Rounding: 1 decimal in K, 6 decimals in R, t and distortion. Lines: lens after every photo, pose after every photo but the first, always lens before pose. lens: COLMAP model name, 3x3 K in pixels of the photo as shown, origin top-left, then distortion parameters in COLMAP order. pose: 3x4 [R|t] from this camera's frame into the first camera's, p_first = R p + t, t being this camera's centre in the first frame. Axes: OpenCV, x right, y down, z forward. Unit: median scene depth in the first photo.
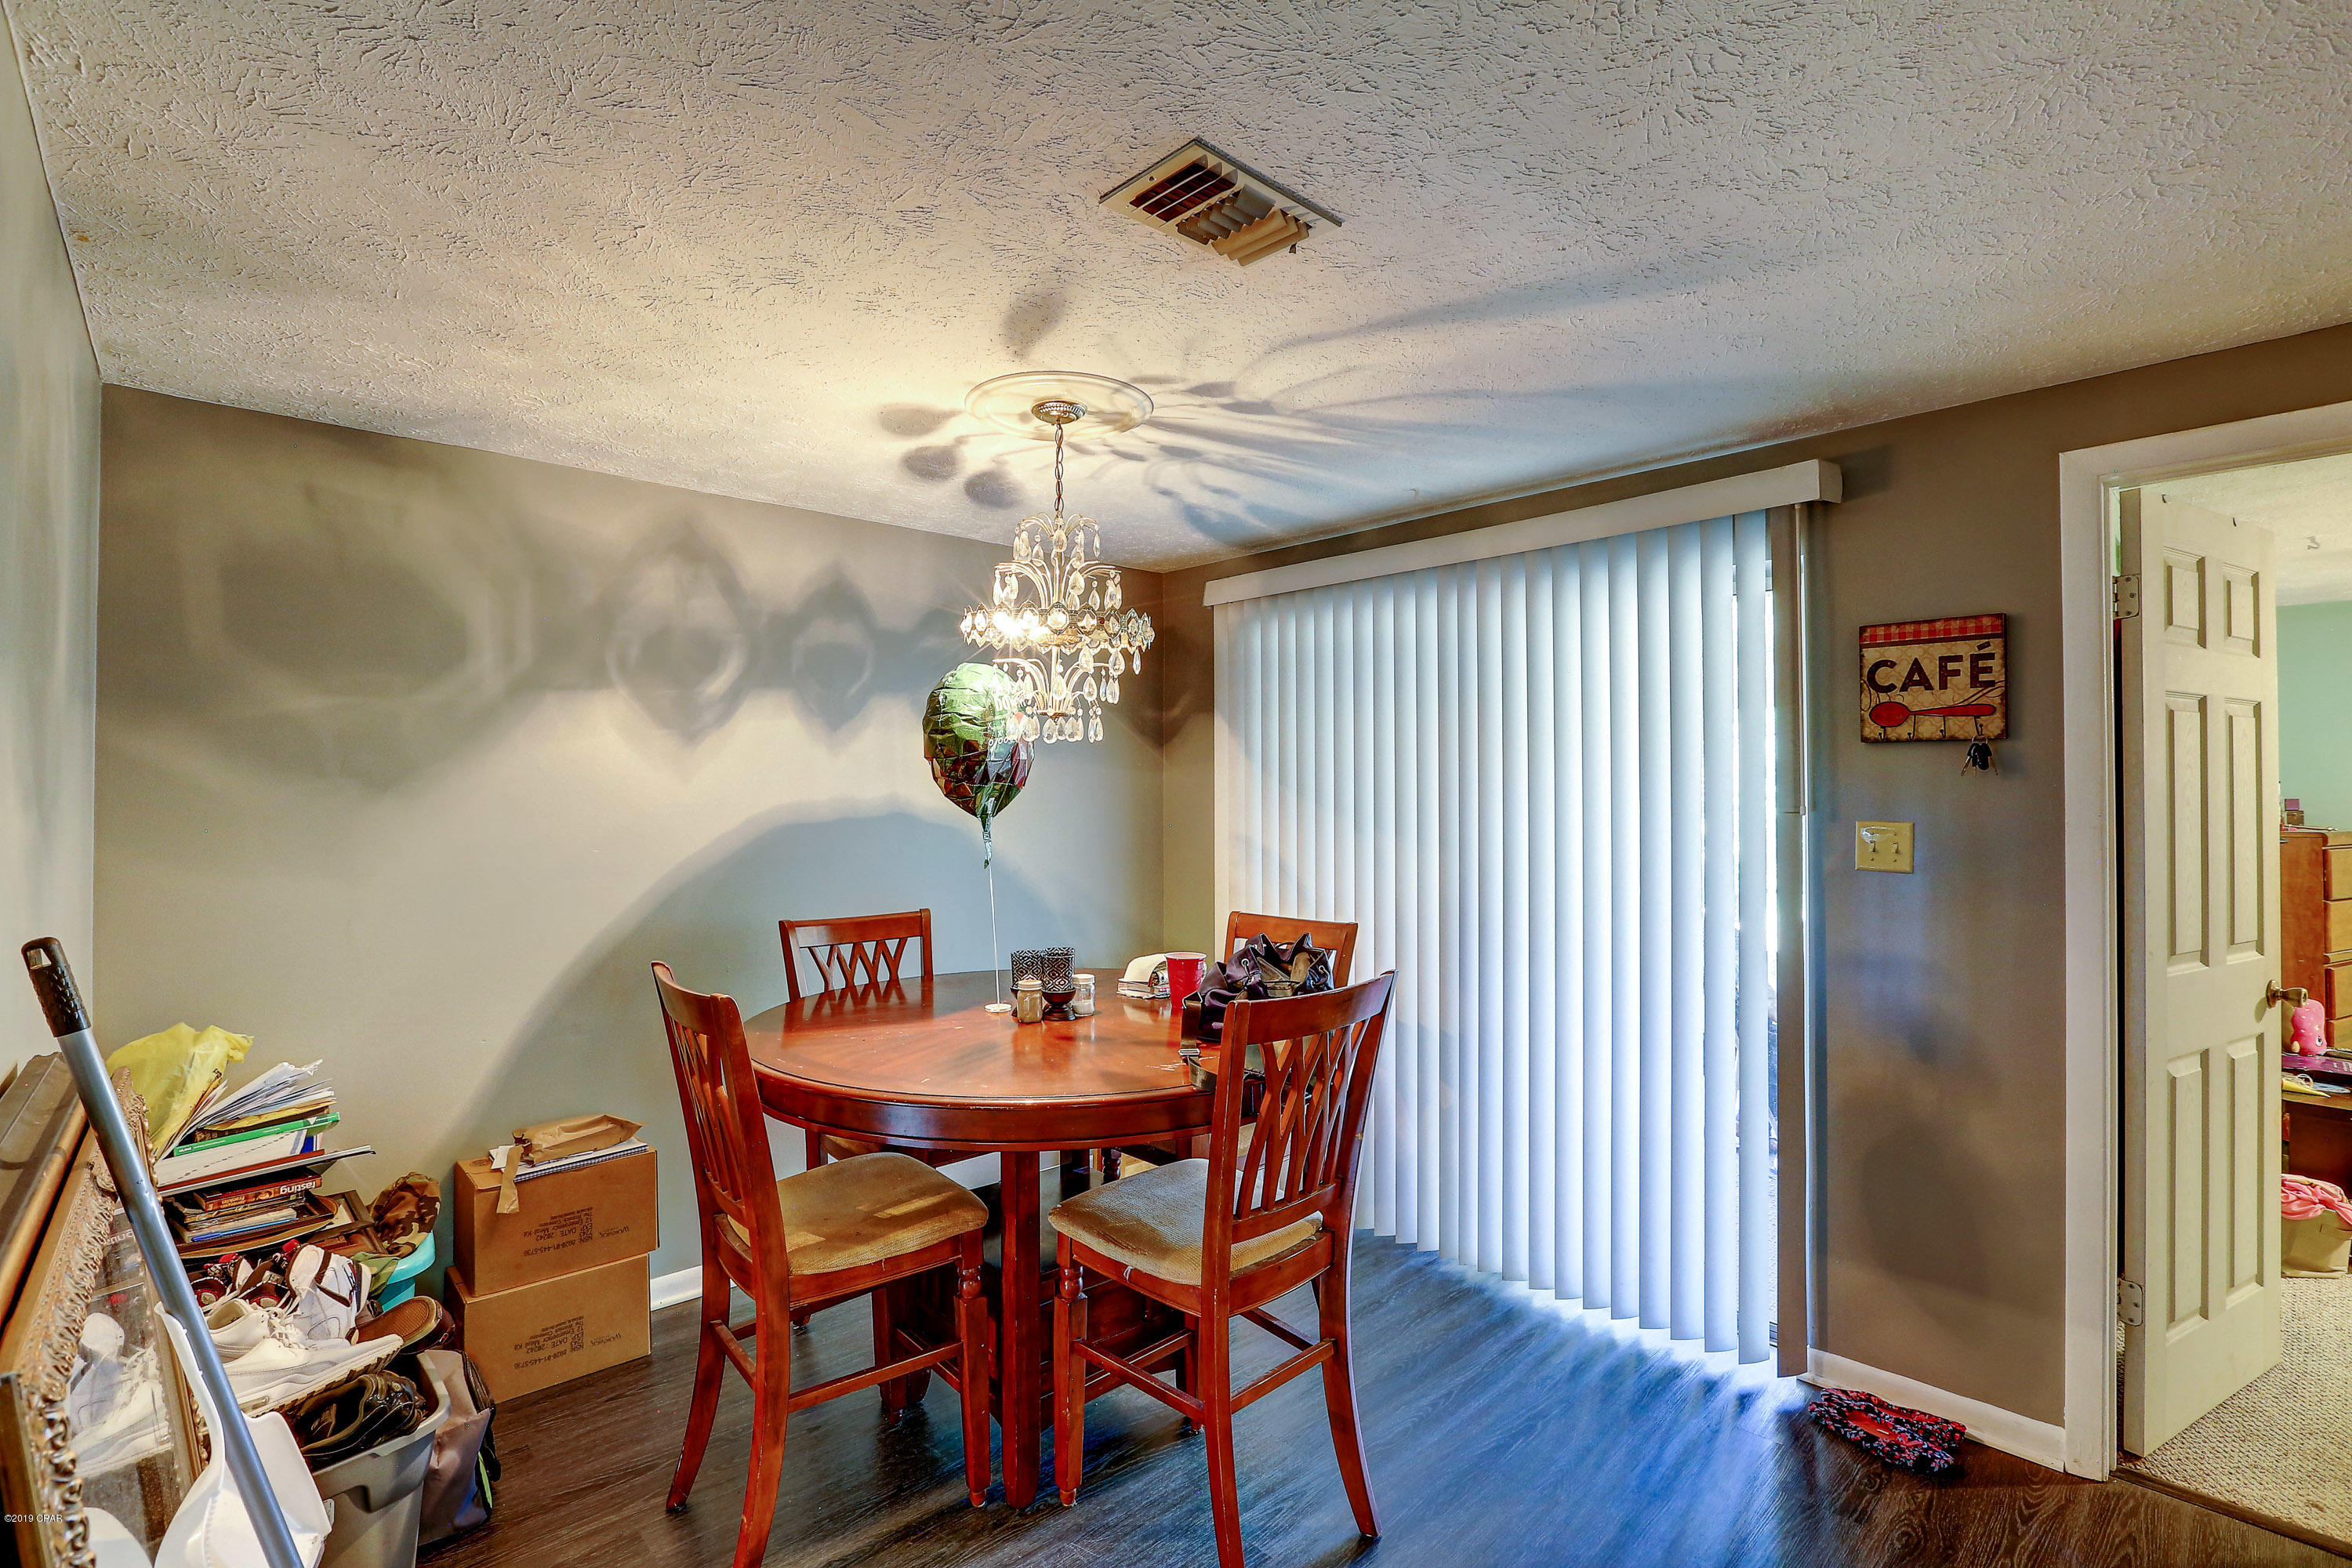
lens RADIAL K [[1074.3, 0, 1156.9], [0, 1074.3, 789.2], [0, 0, 1]] dist [-0.069297, 0.024145]
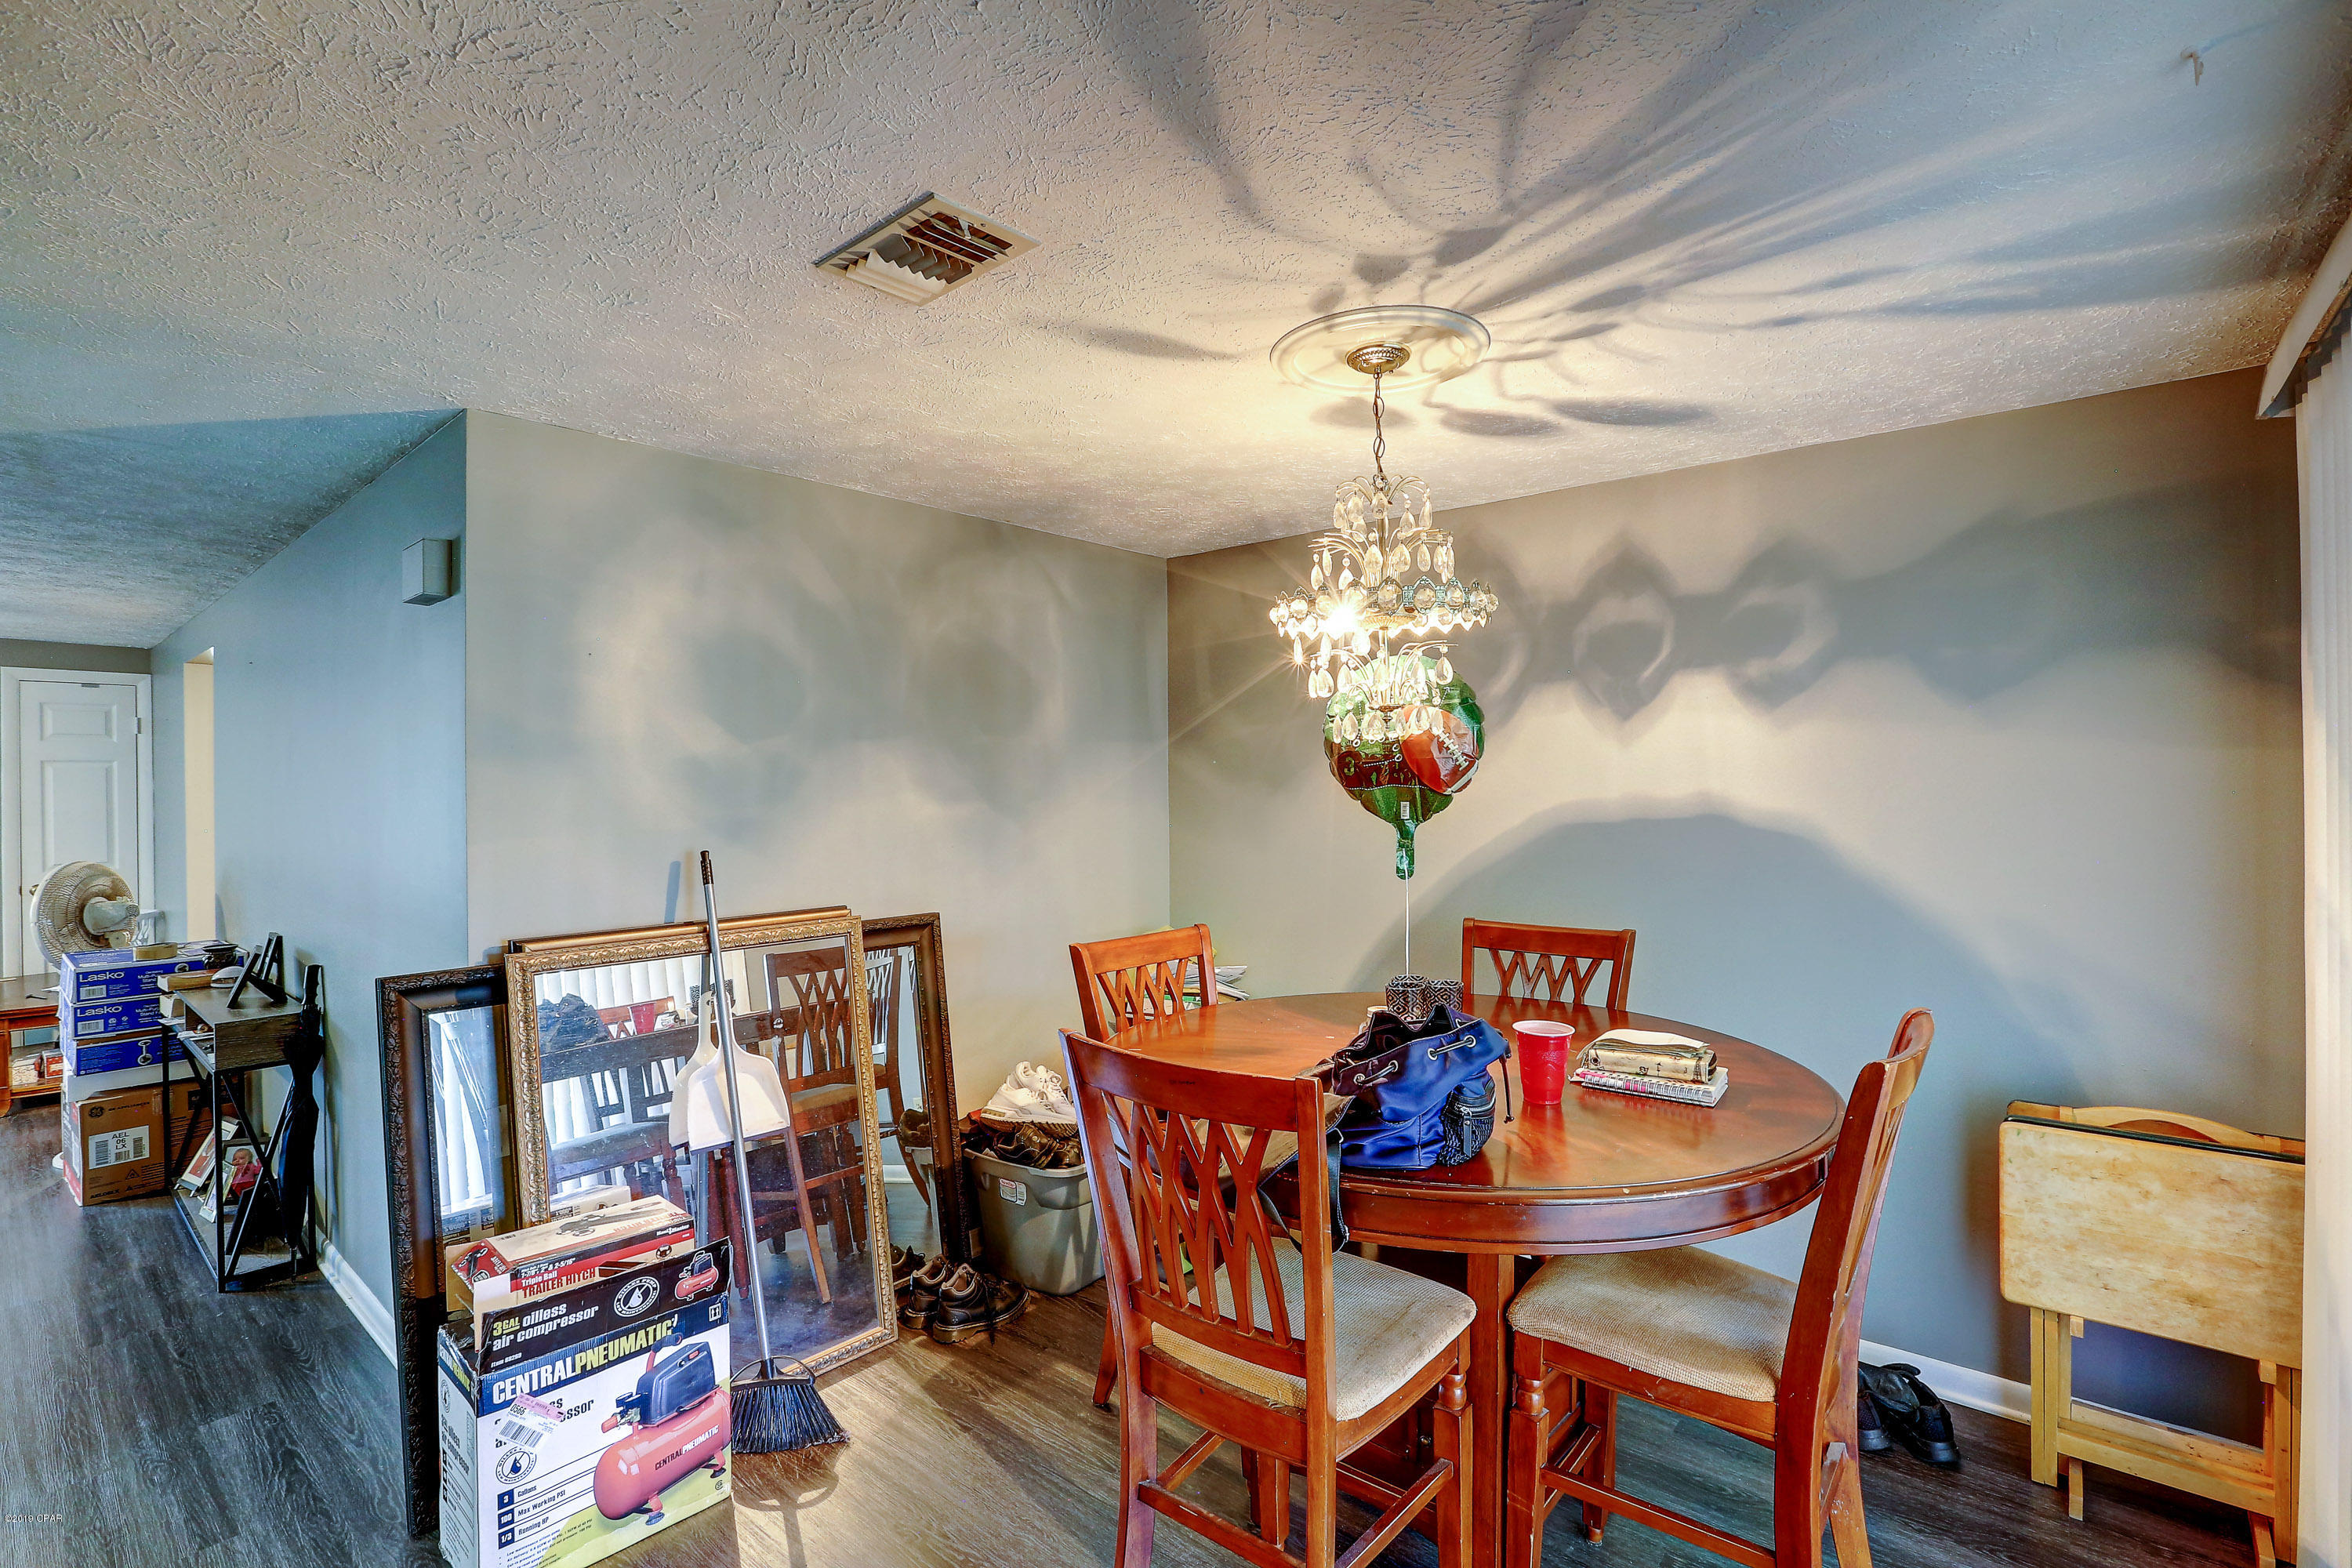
lens RADIAL K [[1064.6, 0, 1190.1], [0, 1064.6, 781.9], [0, 0, 1]] dist [-0.057046, 0.014281]
pose [[0.139799, 0.001605, -0.990179, 0.630625], [0.016497, 0.999856, 0.003950, -0.014984], [0.990042, -0.016888, 0.139752, 0.624013]]
